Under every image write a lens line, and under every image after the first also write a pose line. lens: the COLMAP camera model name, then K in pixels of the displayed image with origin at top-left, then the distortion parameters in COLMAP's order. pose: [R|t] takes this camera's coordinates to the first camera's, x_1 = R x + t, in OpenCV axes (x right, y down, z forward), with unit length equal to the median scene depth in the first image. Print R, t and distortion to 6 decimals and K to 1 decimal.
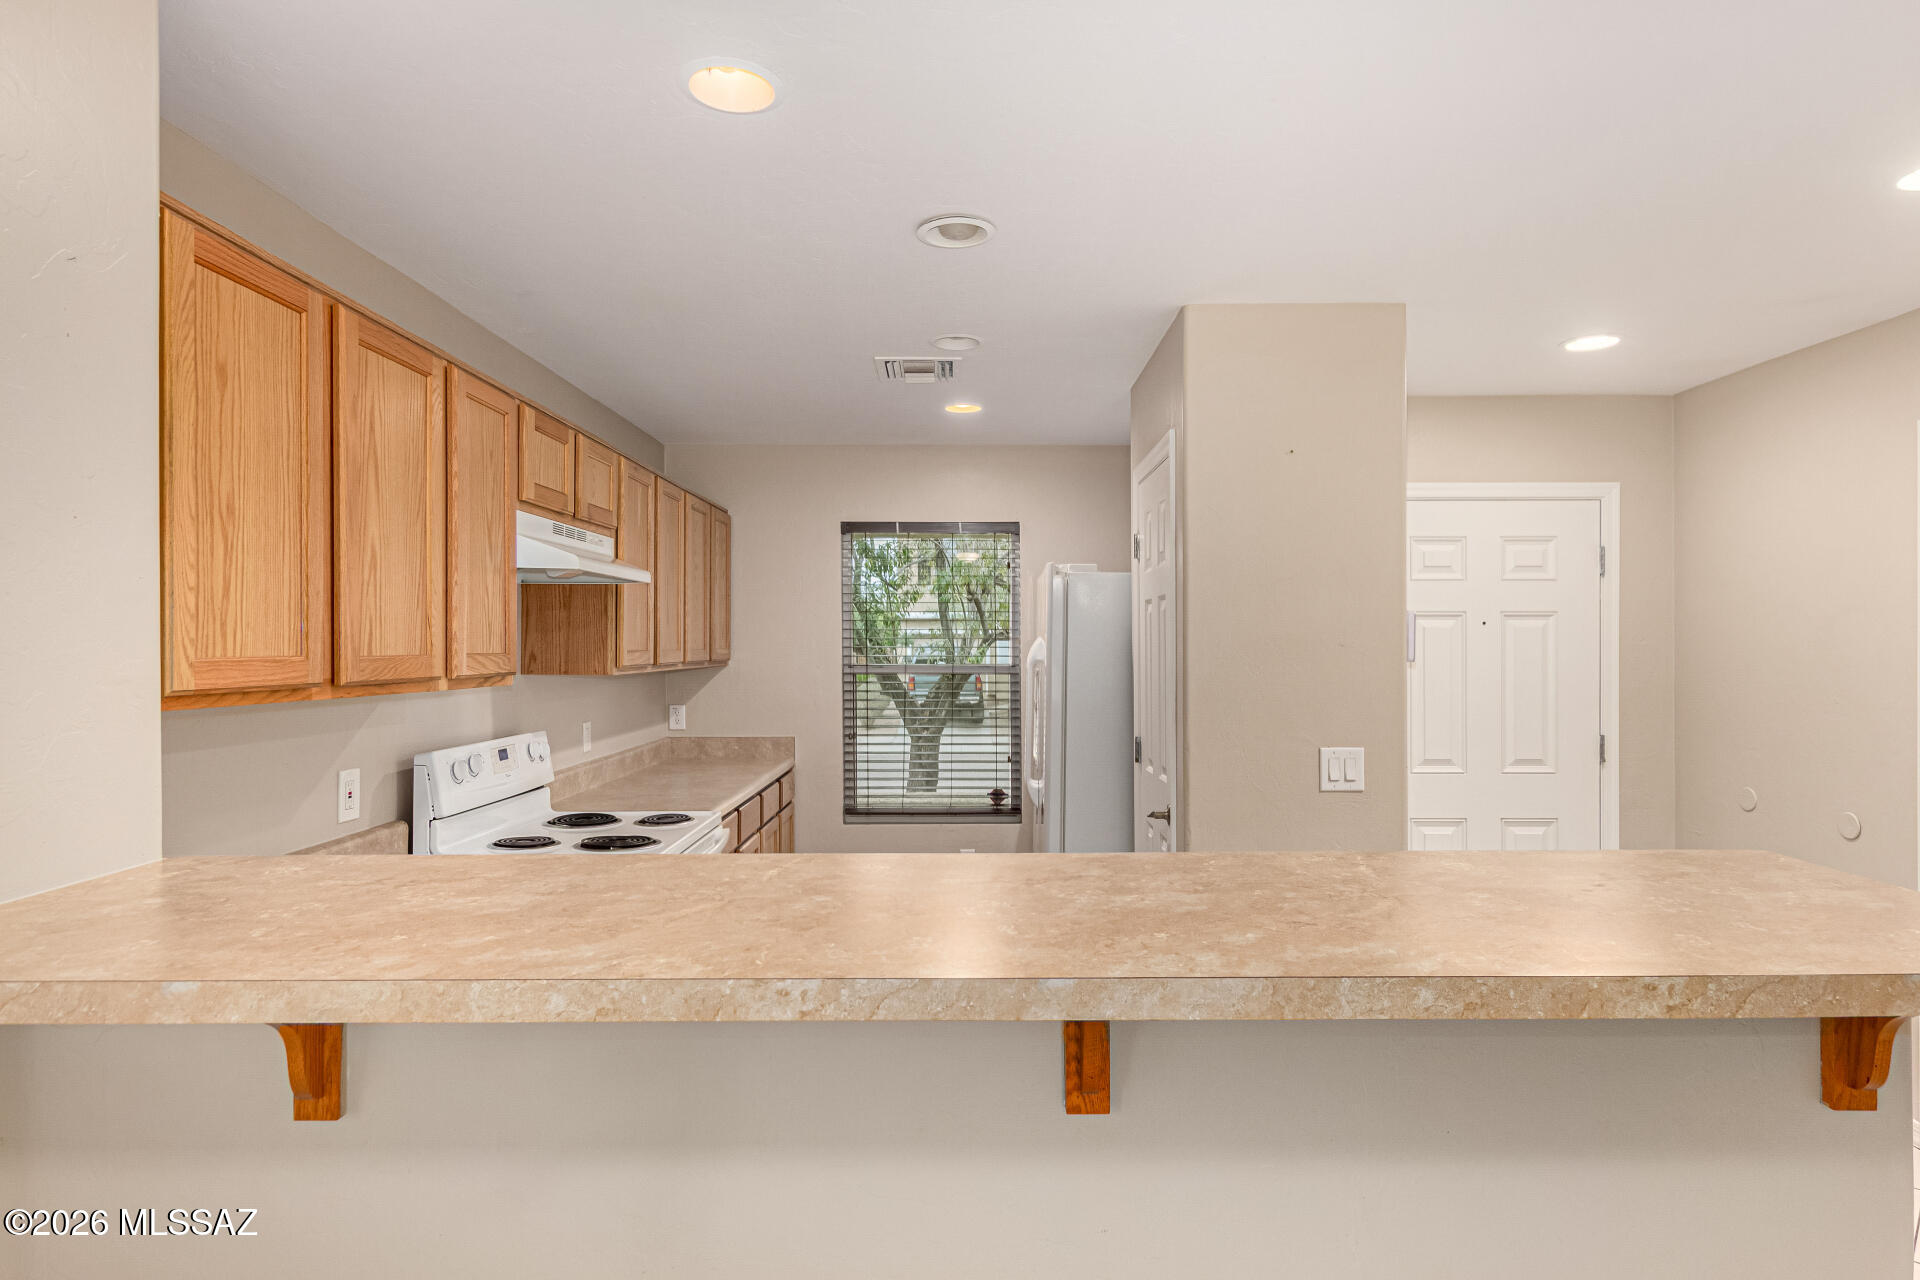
lens RADIAL K [[1032.4, 0, 957.1], [0, 1032.4, 639.9], [0, 0, 1]] dist [-0.000569, -0.000244]
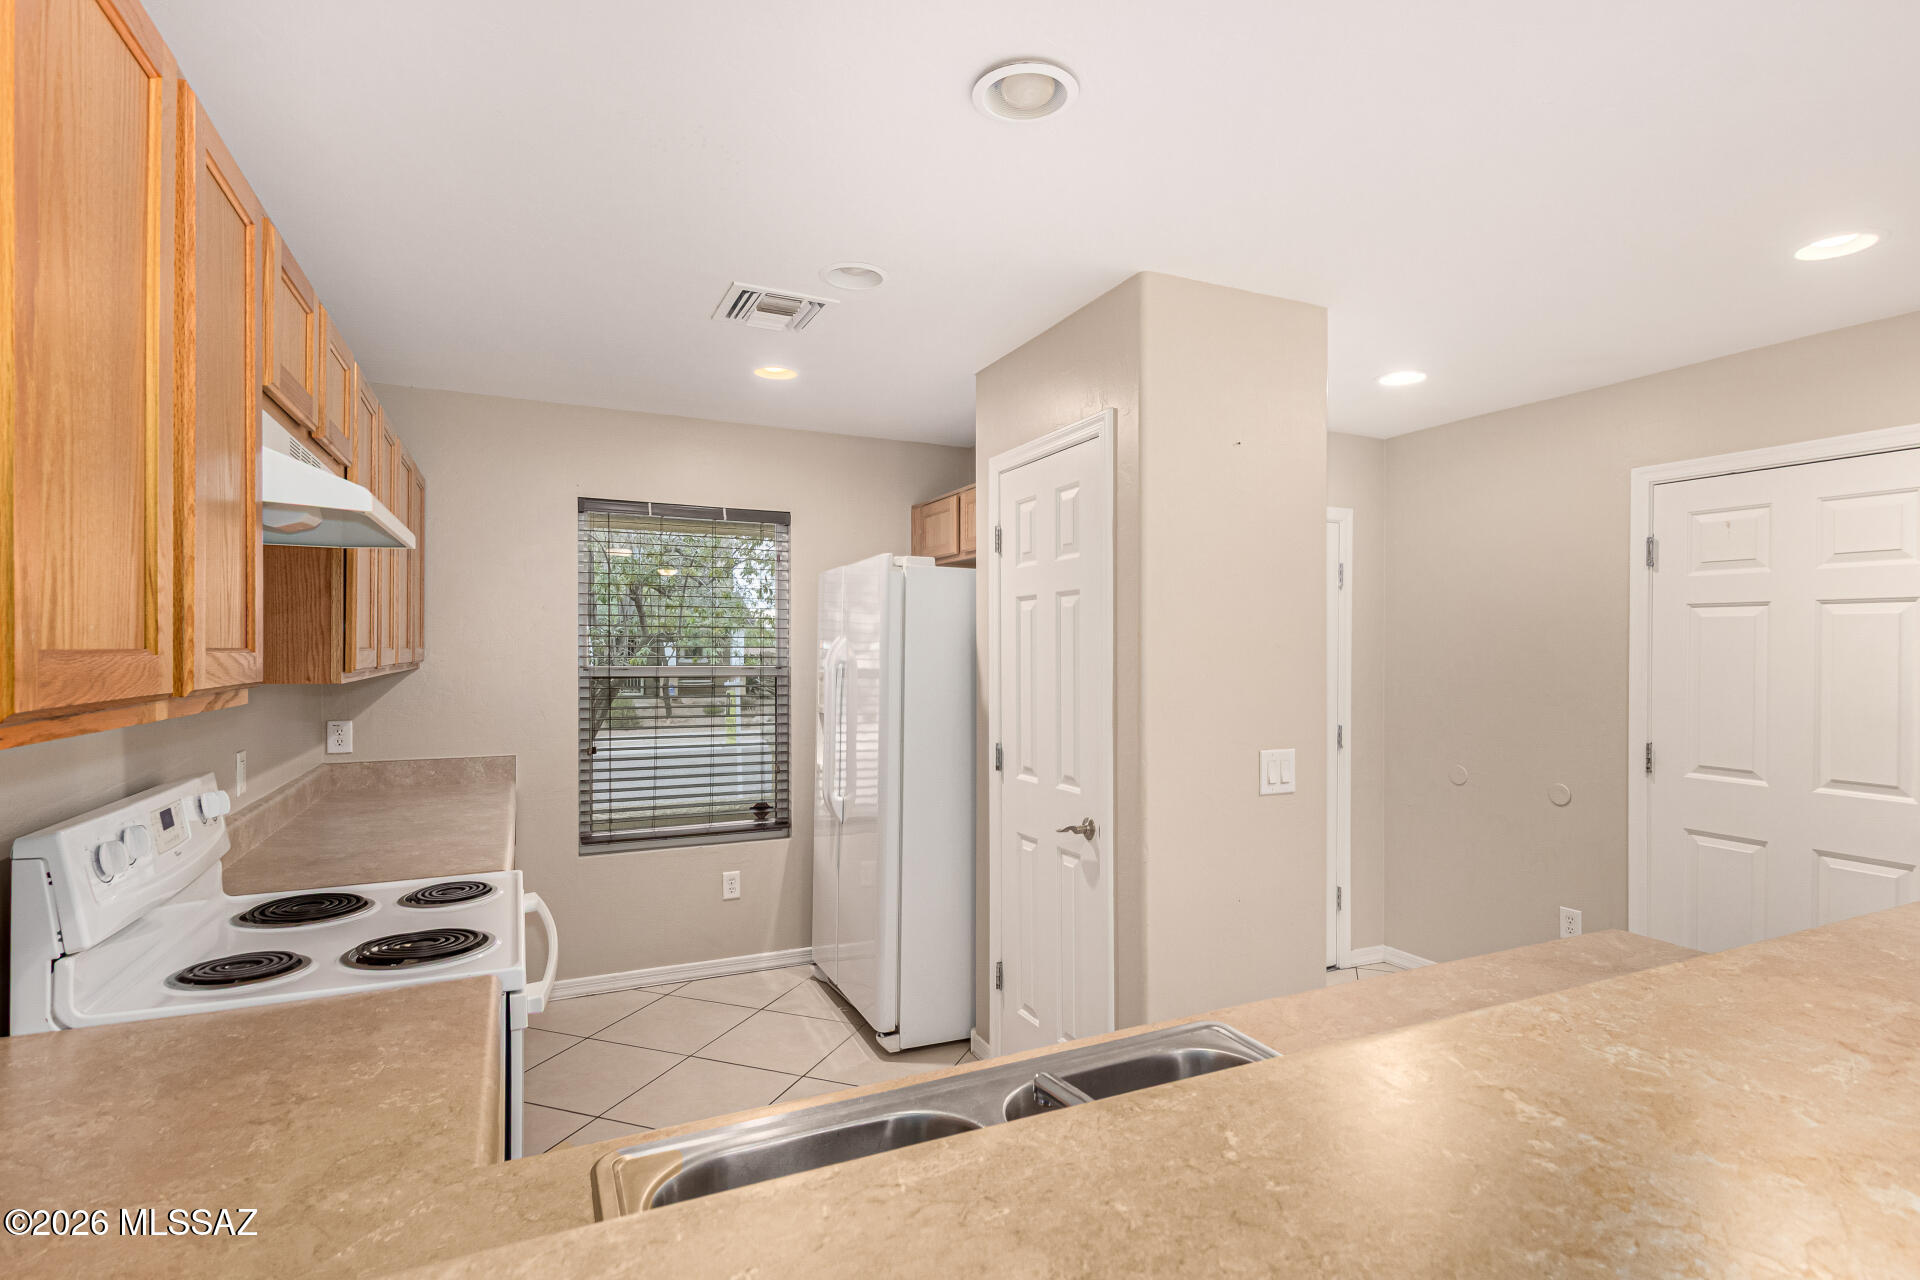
lens RADIAL K [[894.7, 0, 921.7], [0, 894.7, 647.9], [0, 0, 1]] dist [0.003549, -0.000771]
pose [[0.900847, 0.005726, 0.434099, -0.245487], [-0.007161, 0.999973, 0.001671, 0.006945], [-0.434078, -0.004614, 0.900864, 0.307732]]
